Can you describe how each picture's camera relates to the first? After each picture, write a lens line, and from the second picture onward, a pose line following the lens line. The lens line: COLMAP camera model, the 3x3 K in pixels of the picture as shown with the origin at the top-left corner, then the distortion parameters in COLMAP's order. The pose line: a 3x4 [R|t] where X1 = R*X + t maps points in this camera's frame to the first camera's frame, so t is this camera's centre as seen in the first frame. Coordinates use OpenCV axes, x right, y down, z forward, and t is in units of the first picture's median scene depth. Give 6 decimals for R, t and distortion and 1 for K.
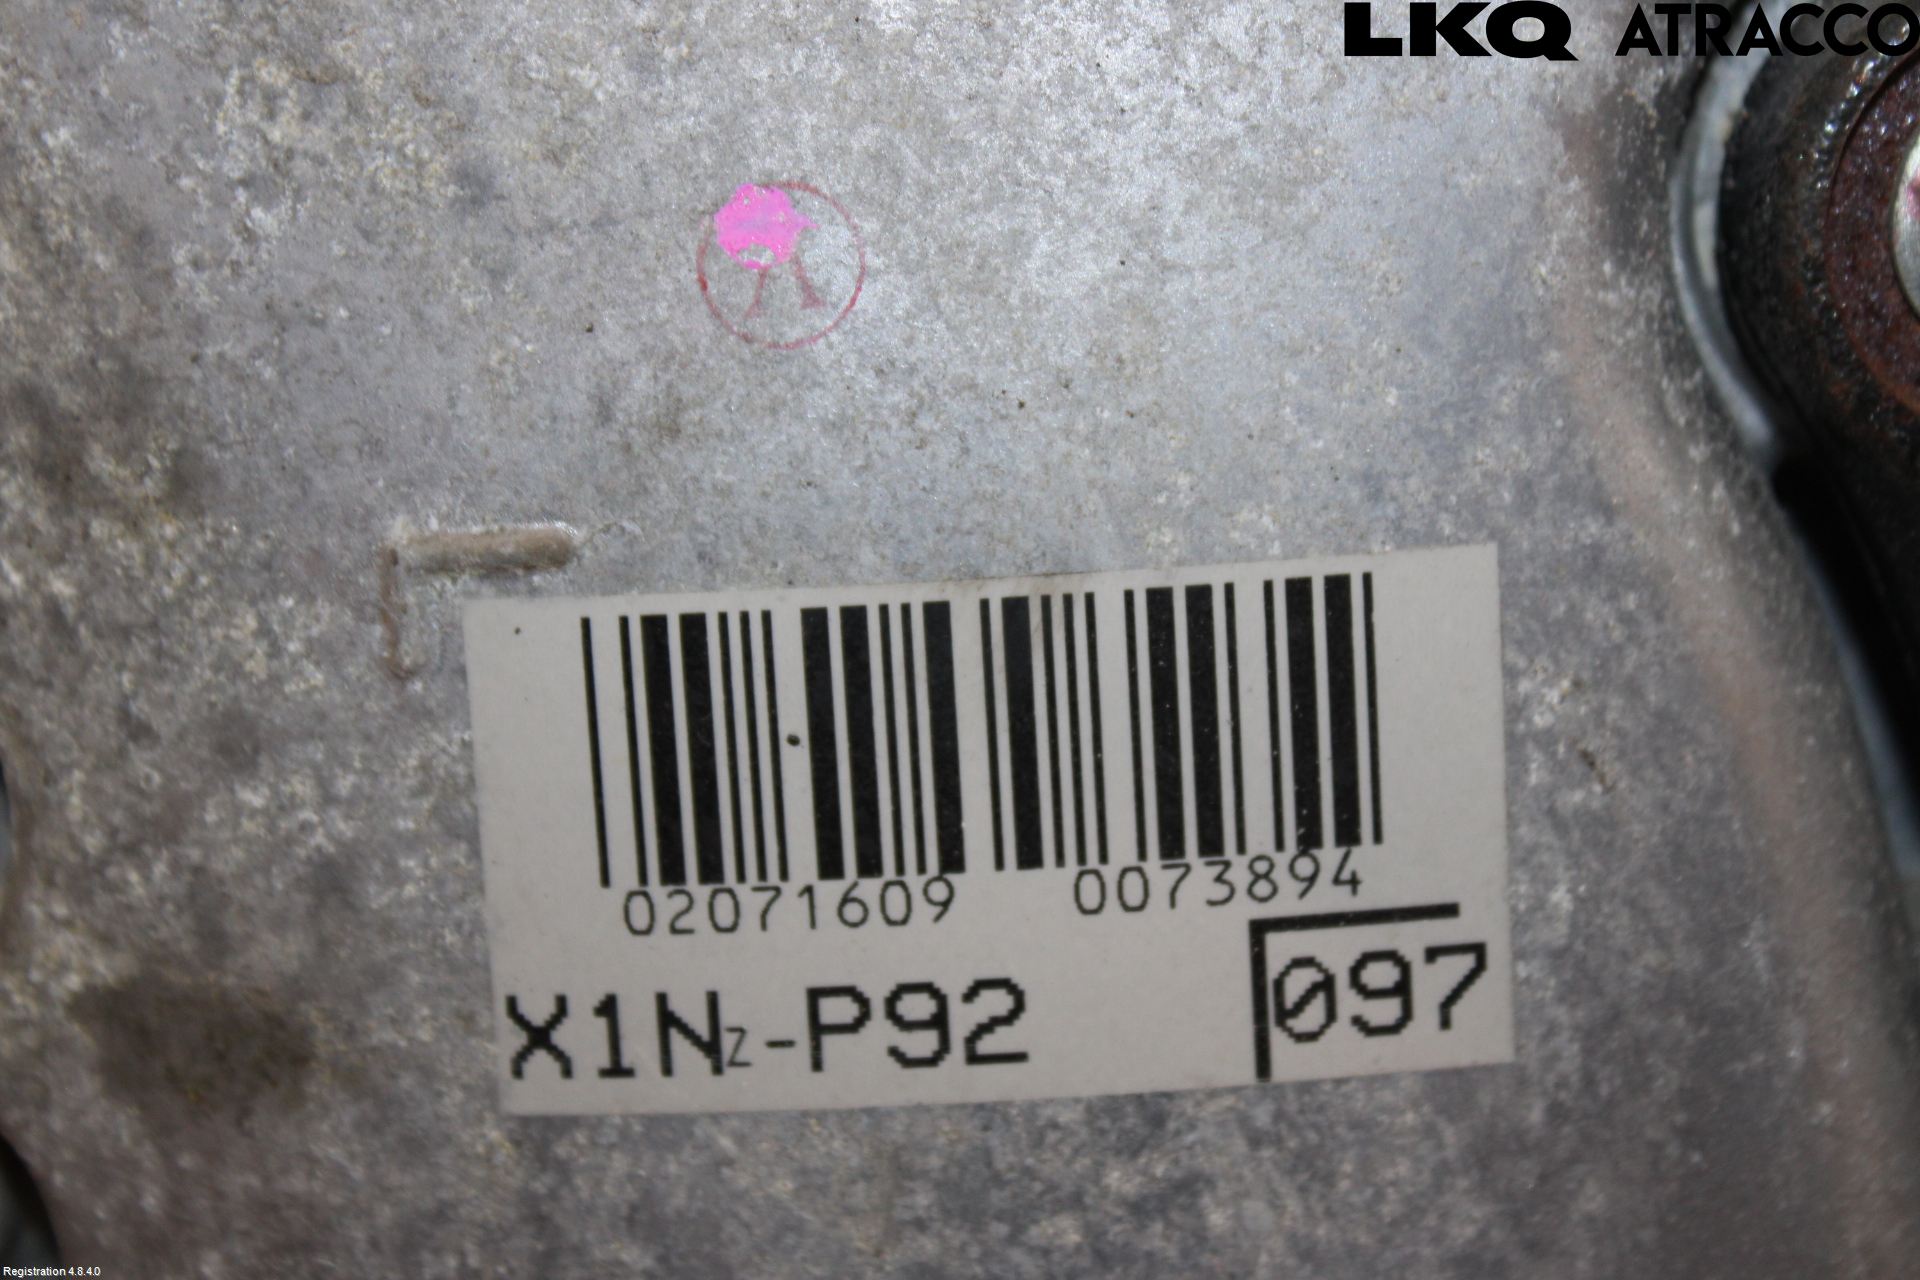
lens RADIAL K [[4738.6, 0, 960.0], [0, 4738.6, 640.0], [0, 0, 1]] dist [0.003682, 0.023868]
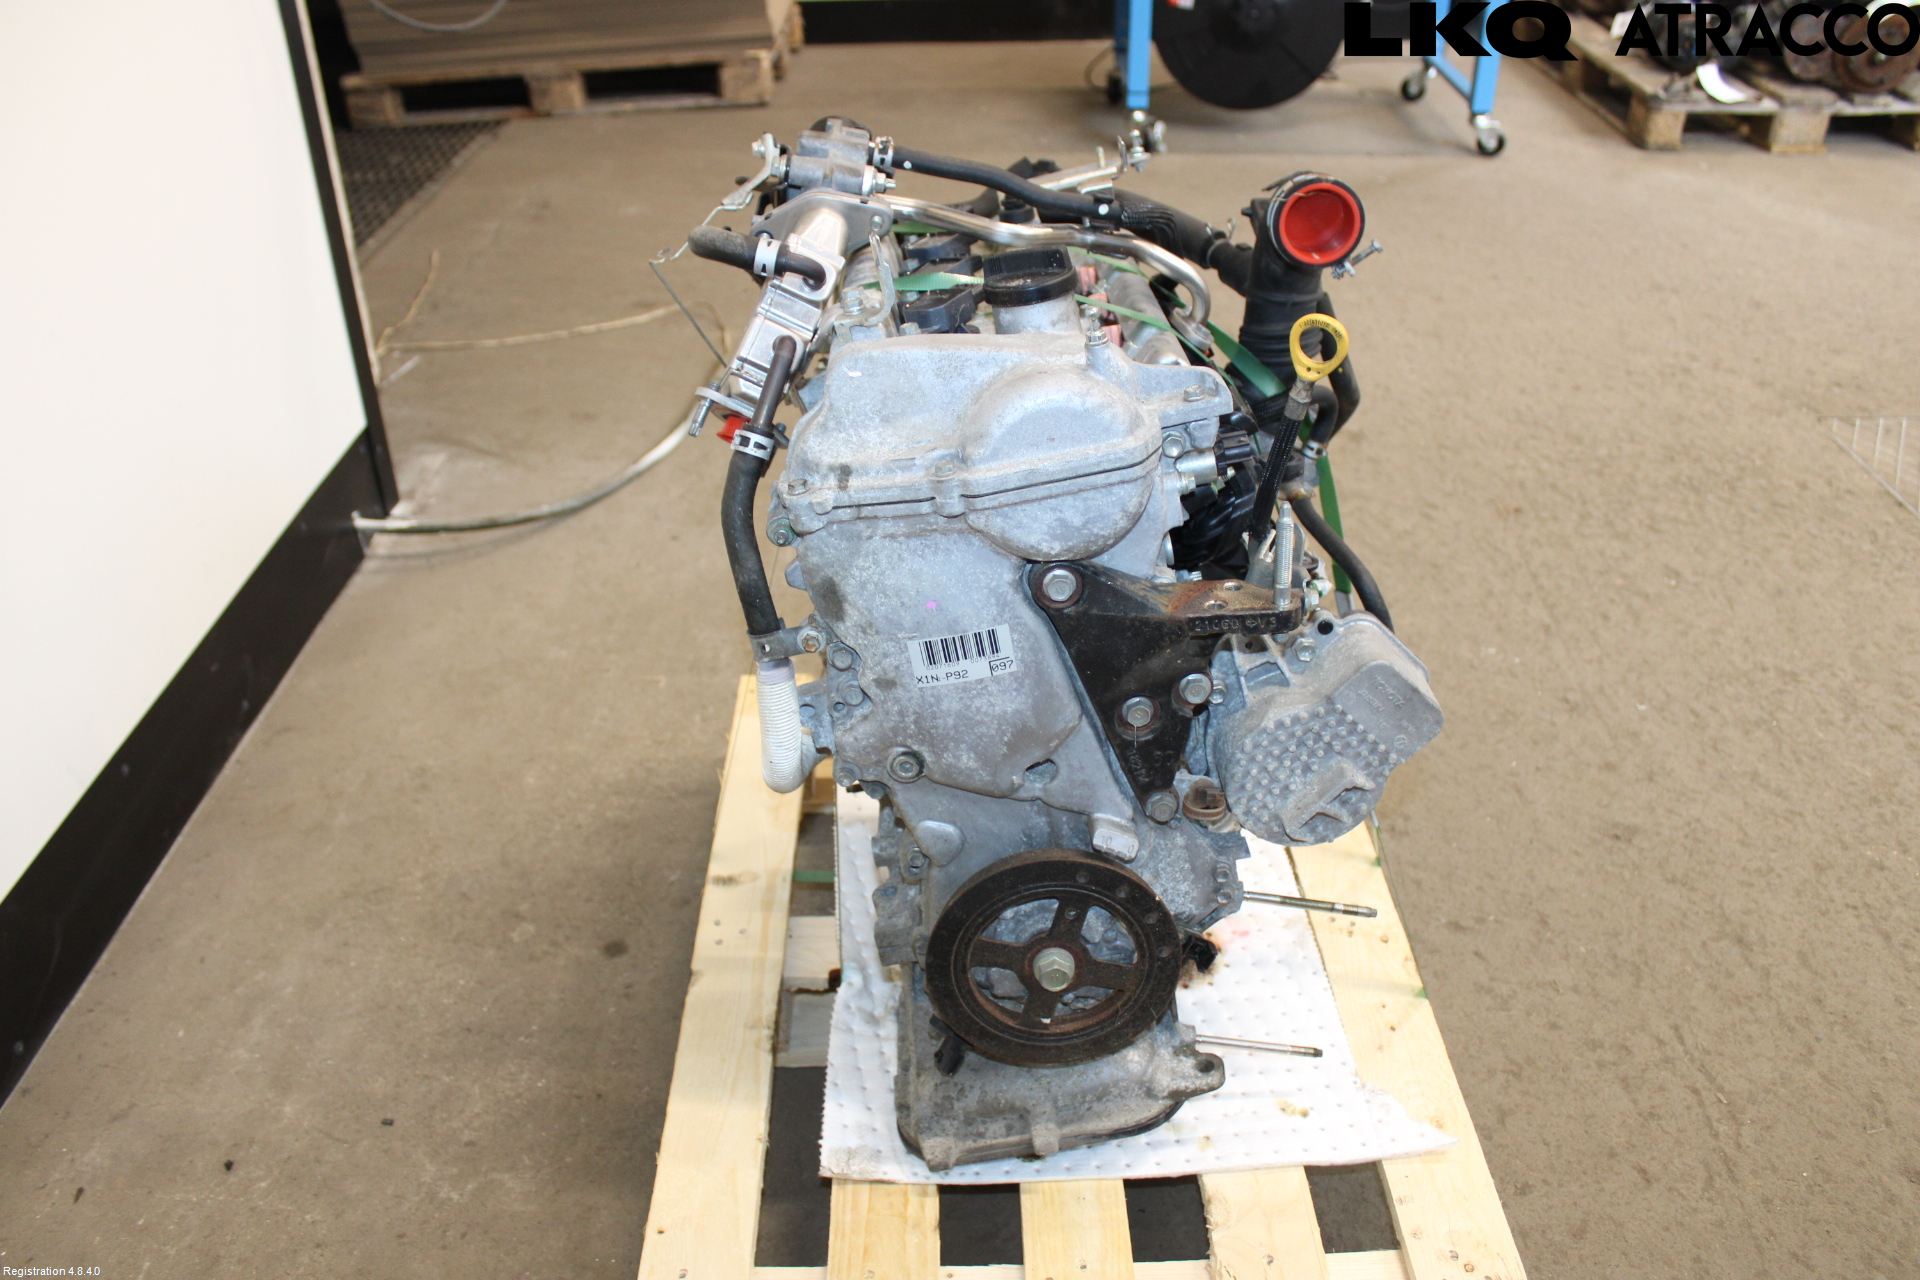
lens RADIAL K [[1616.9, 0, 960.0], [0, 1616.9, 640.0], [0, 0, 1]] dist [-0.000389, 0.000441]
pose [[0.991589, -0.123776, -0.037839, 0.135924], [0.129281, 0.961197, 0.243692, -0.824048], [0.006207, -0.246534, 0.969114, -2.299592]]
